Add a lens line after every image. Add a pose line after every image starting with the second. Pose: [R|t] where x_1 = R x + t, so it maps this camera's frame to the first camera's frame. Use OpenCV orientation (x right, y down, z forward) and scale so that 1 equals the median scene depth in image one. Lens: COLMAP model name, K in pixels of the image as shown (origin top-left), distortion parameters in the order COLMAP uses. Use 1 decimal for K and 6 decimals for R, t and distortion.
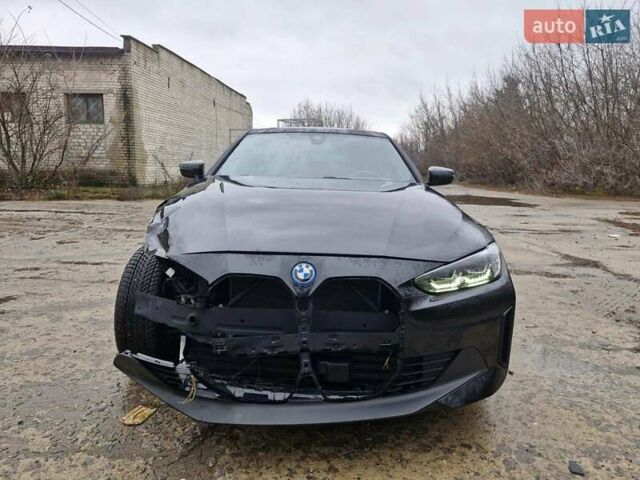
lens RADIAL K [[458.0, 0, 322.0], [0, 458.0, 243.0], [0, 0, 1]] dist [0.054331, -0.032448]
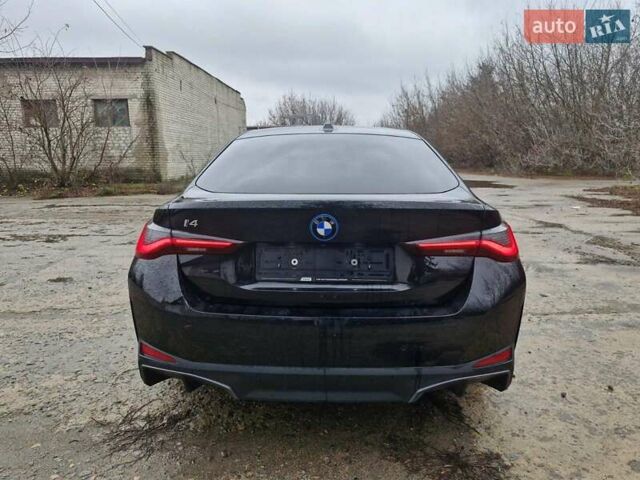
lens RADIAL K [[458.0, 0, 321.7], [0, 458.0, 240.9], [0, 0, 1]] dist [0.054331, -0.032448]
pose [[0.998425, -0.038989, 0.040336, -0.069318], [0.038143, 0.999040, 0.021535, 0.011593], [-0.041137, -0.019962, 0.998954, -0.135369]]
